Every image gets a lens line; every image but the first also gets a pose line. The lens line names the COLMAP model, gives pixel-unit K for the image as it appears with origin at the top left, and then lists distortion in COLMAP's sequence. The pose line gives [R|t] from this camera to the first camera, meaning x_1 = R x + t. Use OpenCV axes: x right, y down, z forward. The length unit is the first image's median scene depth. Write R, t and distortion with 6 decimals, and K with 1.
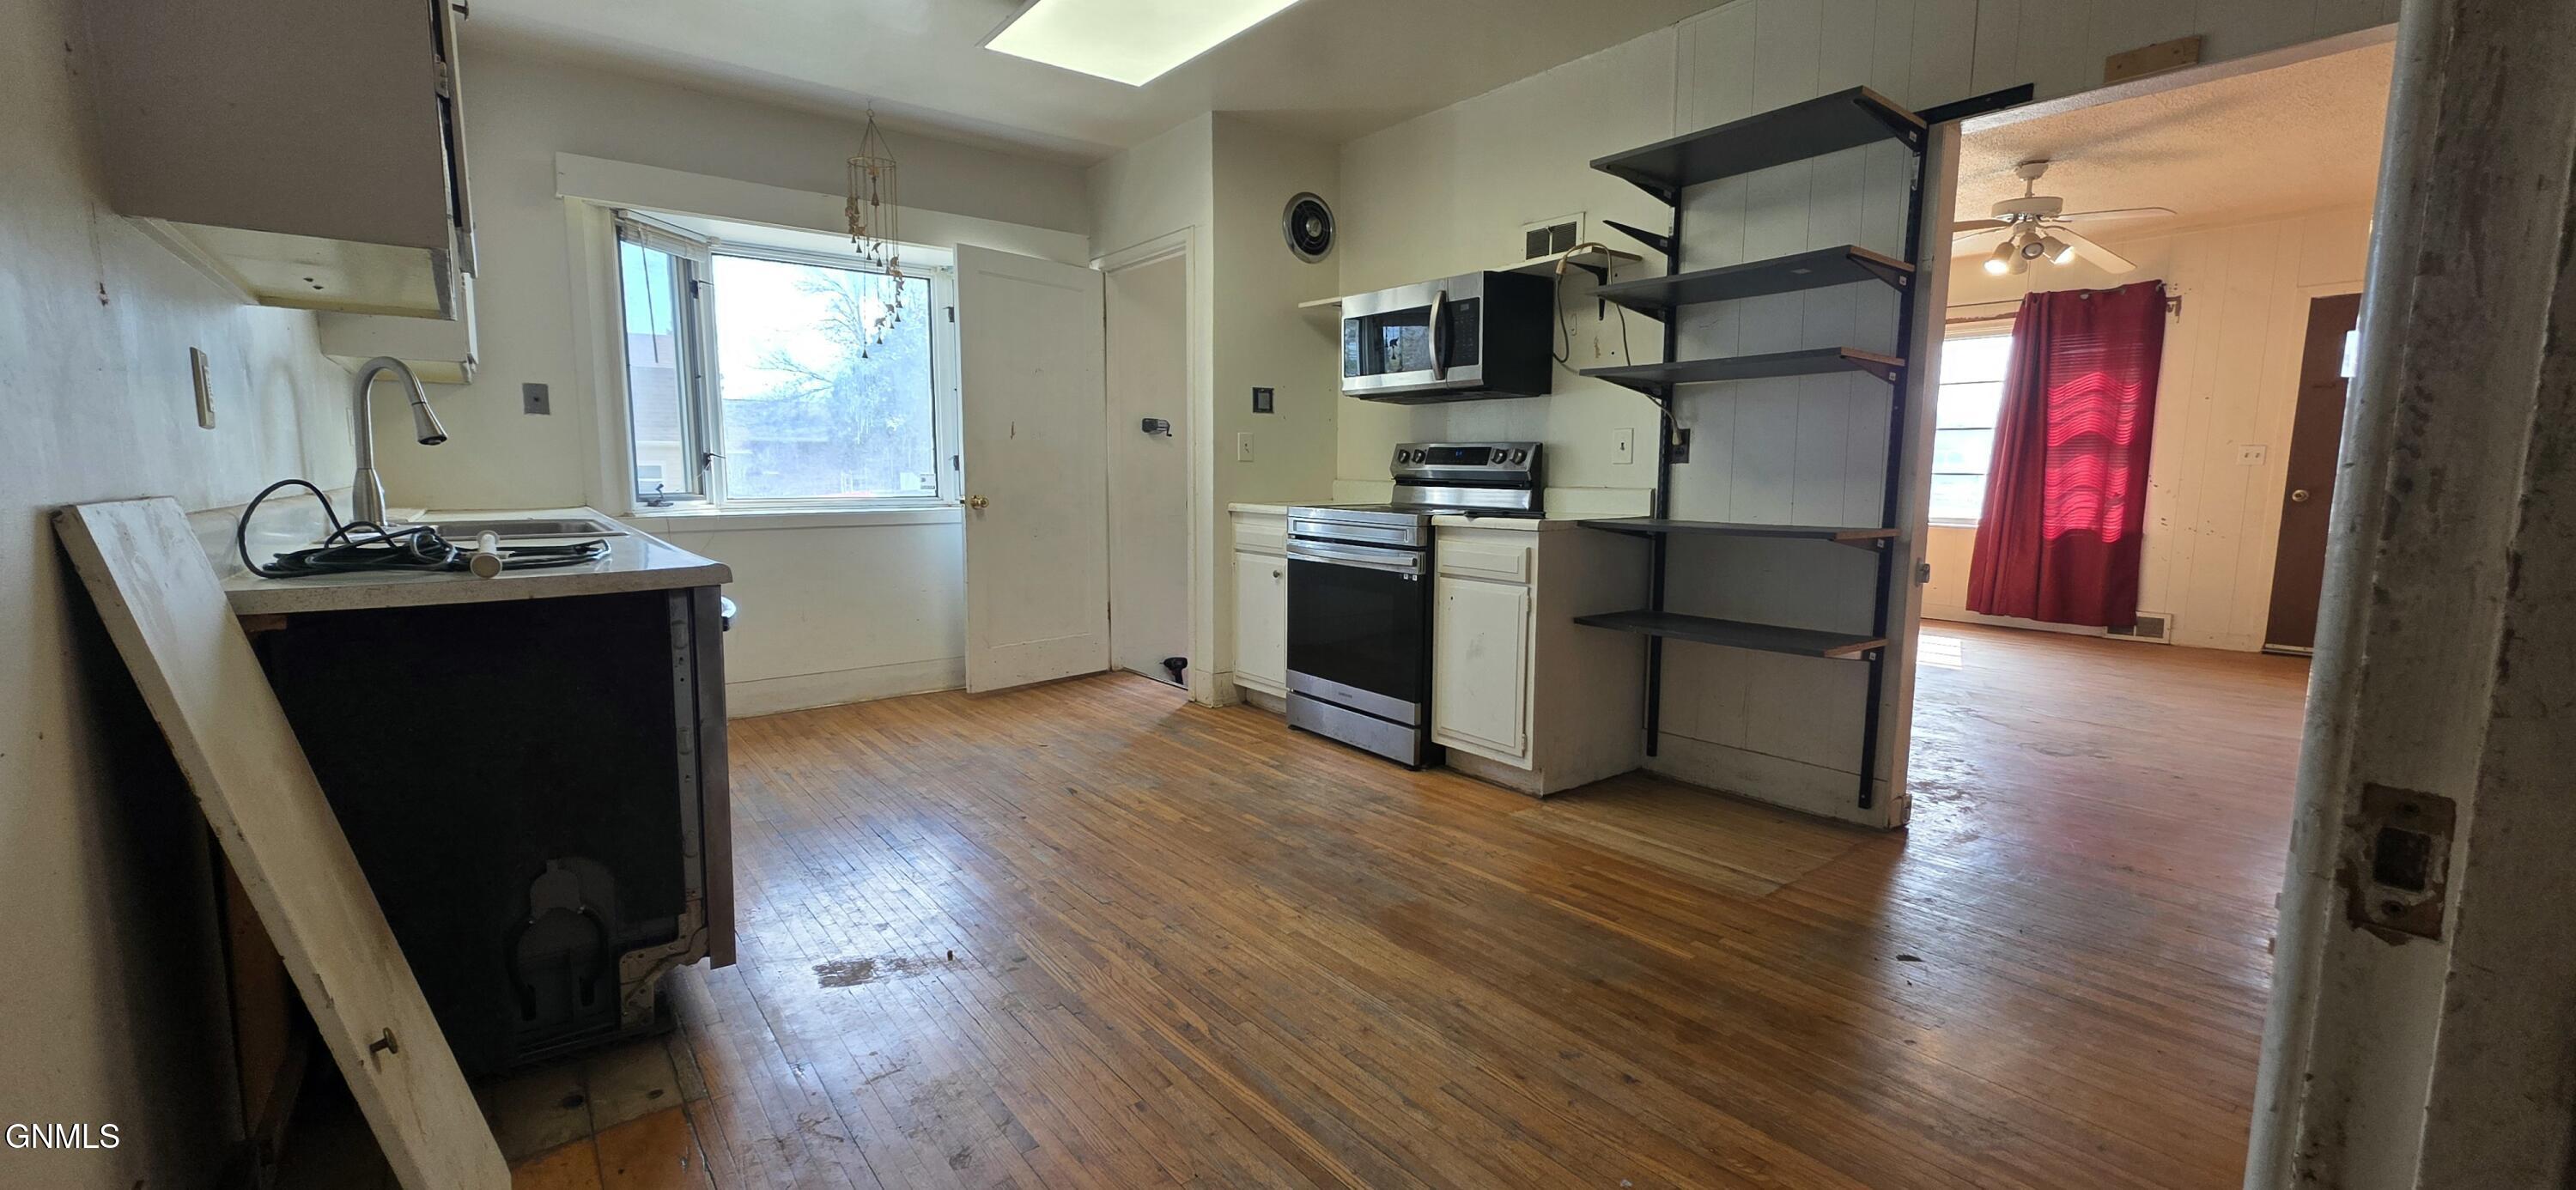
lens RADIAL K [[1022.0, 0, 1287.8], [0, 1022.0, 589.8], [0, 0, 1]] dist [0.002152, 0.000055]
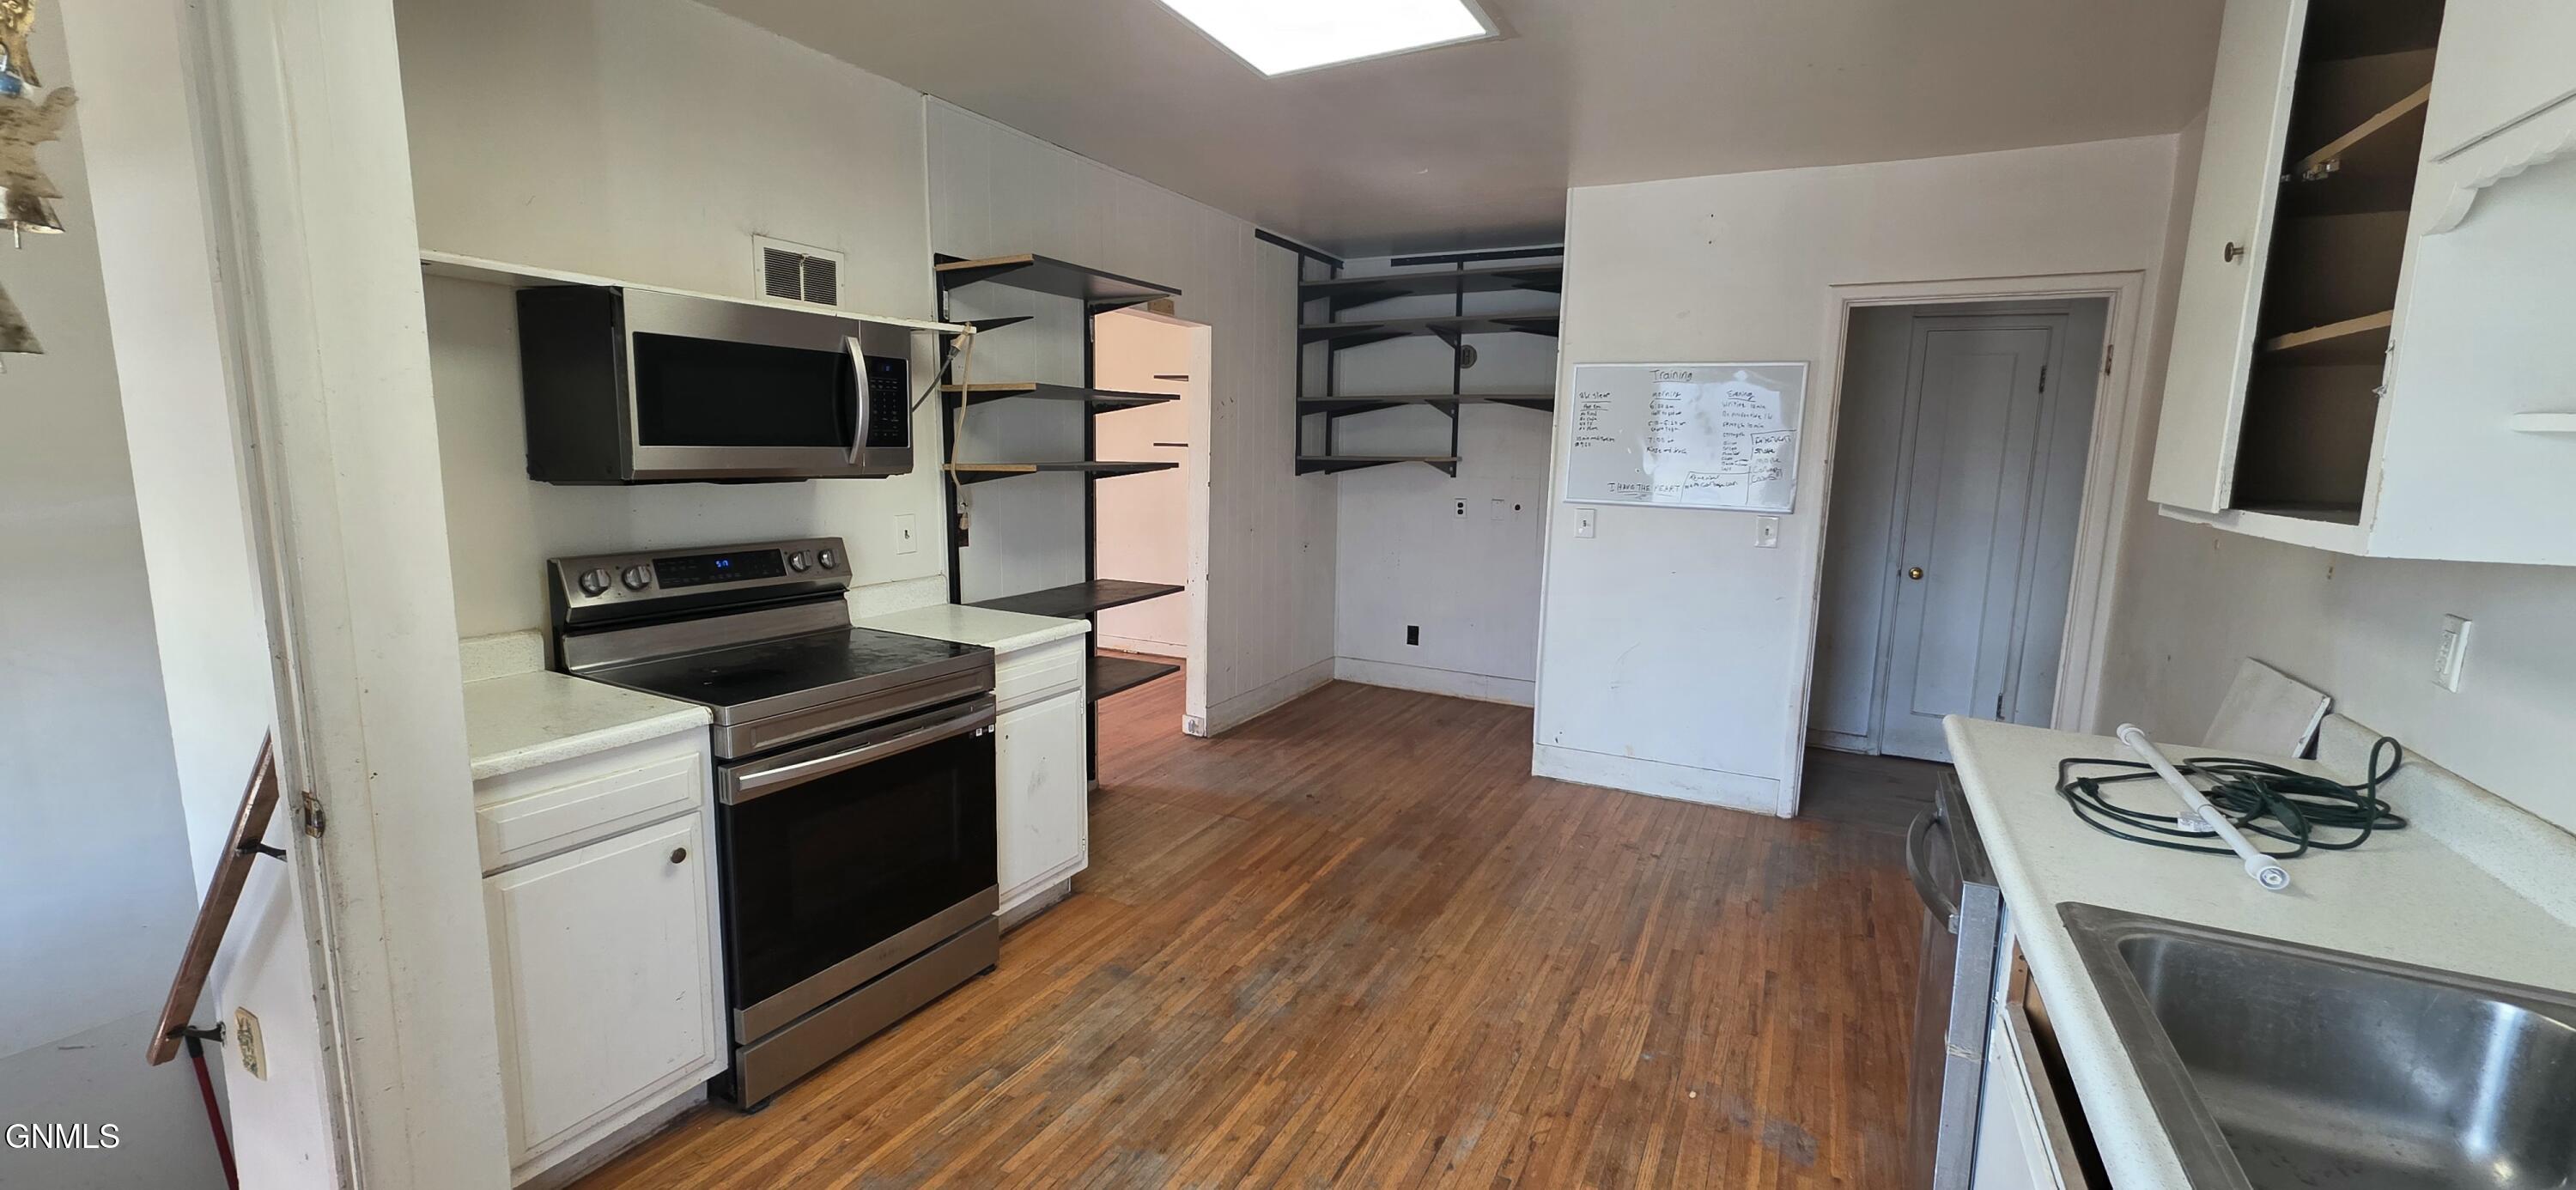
lens RADIAL K [[1020.6, 0, 1292.3], [0, 1020.6, 596.1], [0, 0, 1]] dist [0.007083, -0.000320]
pose [[-0.412910, -0.147296, 0.898782, -0.828035], [0.089509, 0.975495, 0.200990, -0.311773], [-0.906363, 0.163440, -0.389607, 1.371397]]
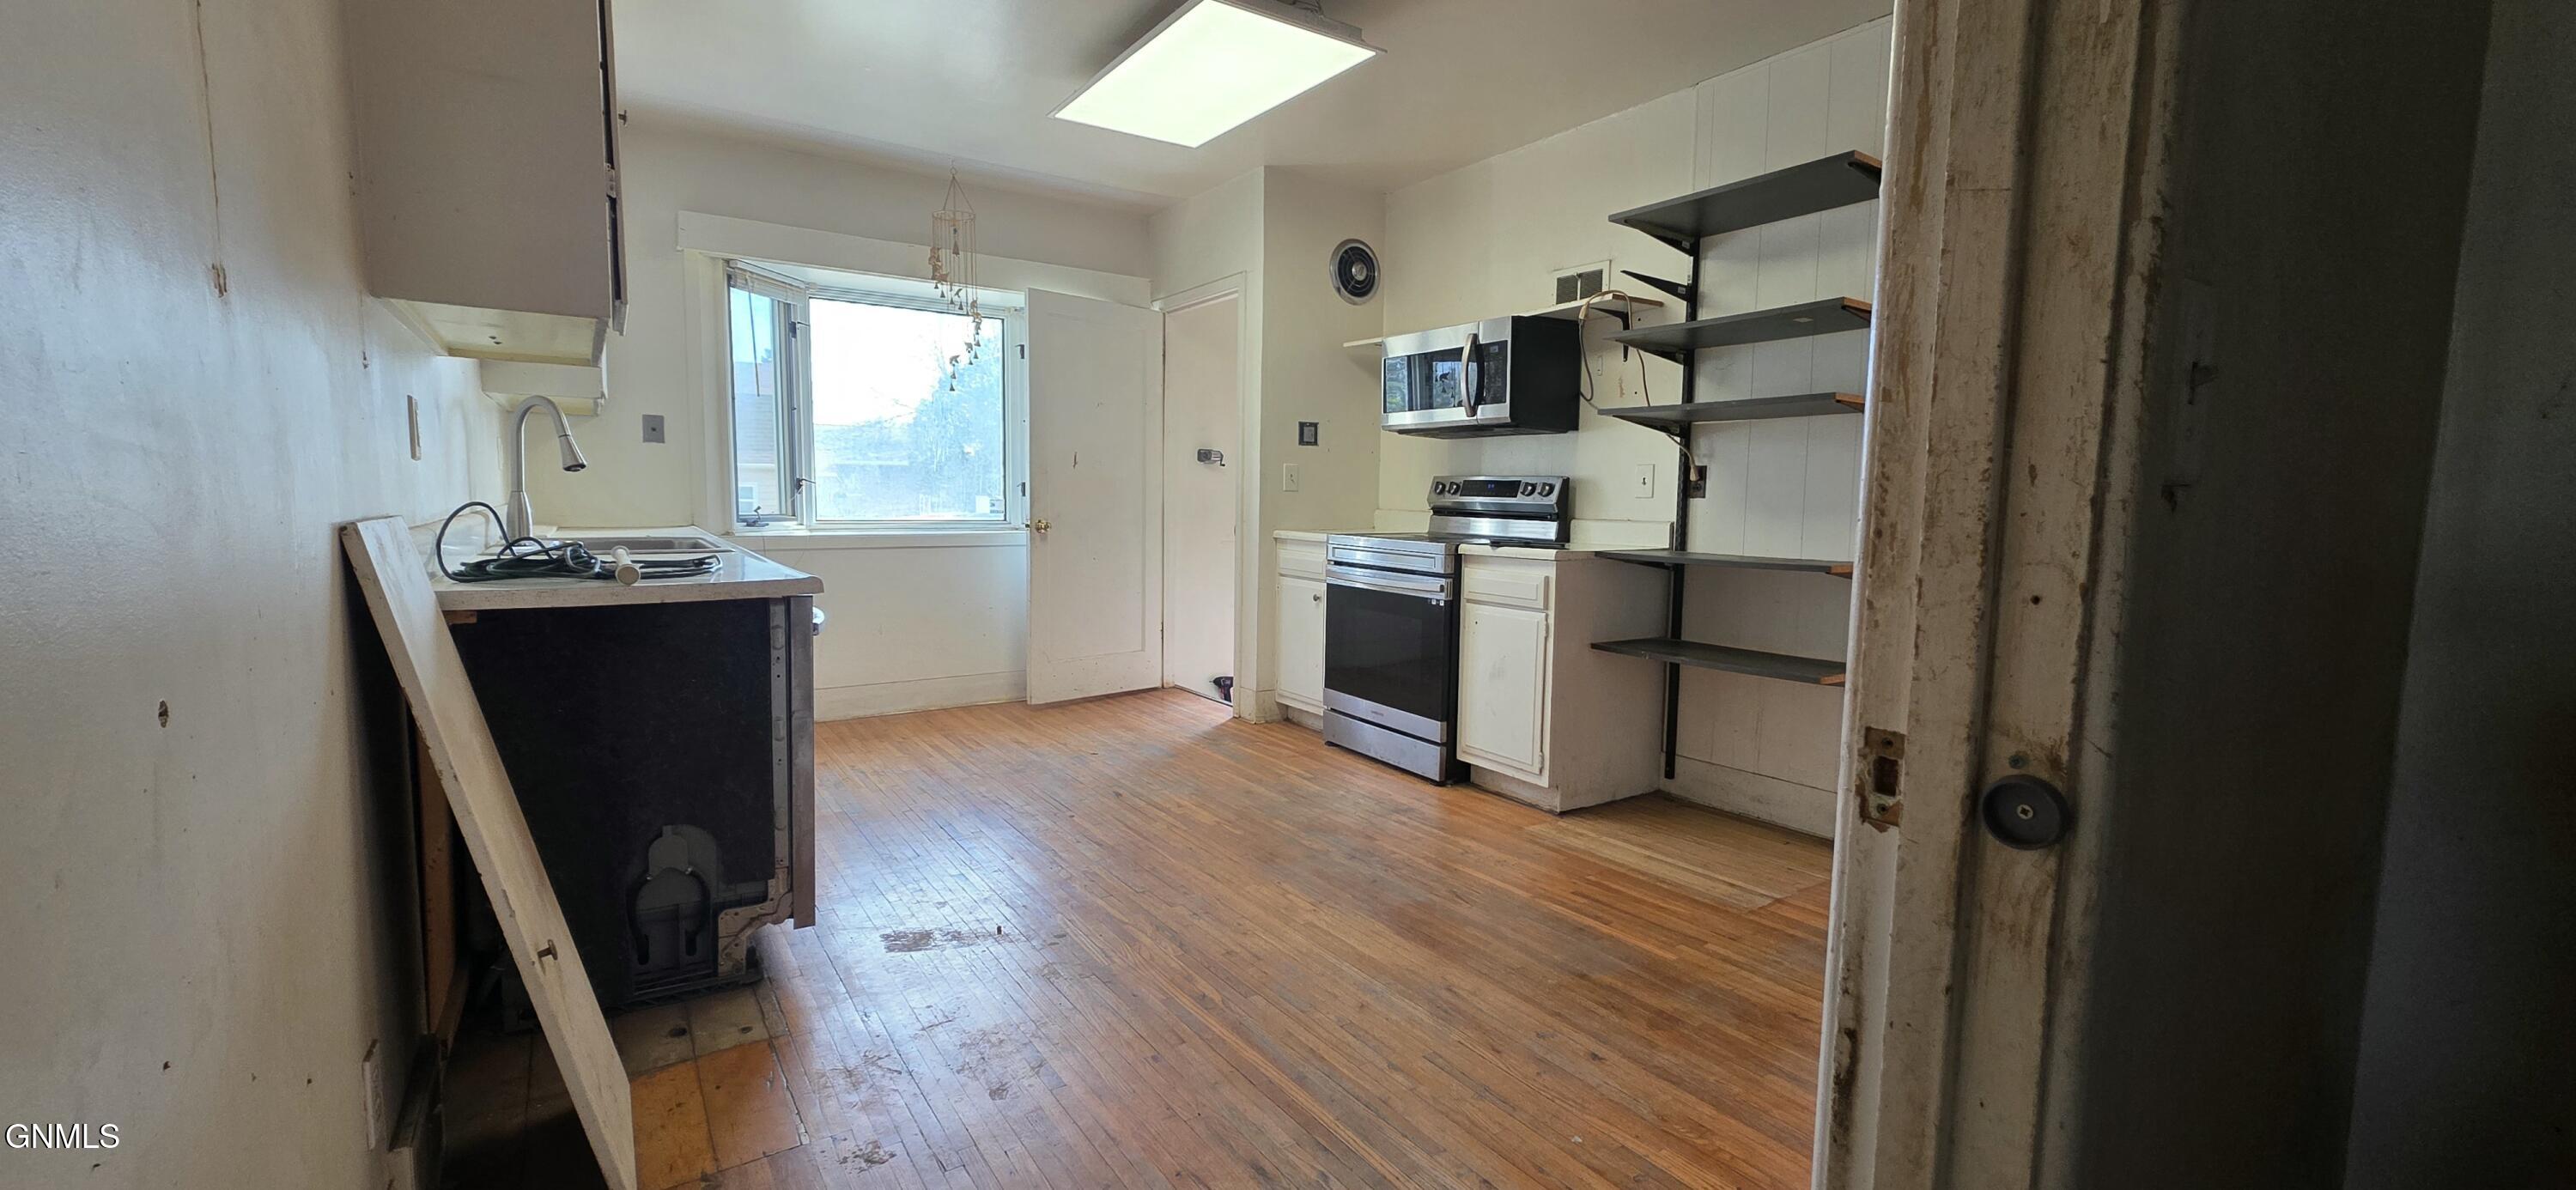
lens RADIAL K [[1022.0, 0, 1287.8], [0, 1022.0, 589.8], [0, 0, 1]] dist [0.002152, 0.000055]
pose [[0.997769, 0.017045, -0.064545, 0.041526], [-0.018726, 0.999499, -0.025525, 0.005724], [0.064078, 0.026677, 0.997588, -0.087335]]
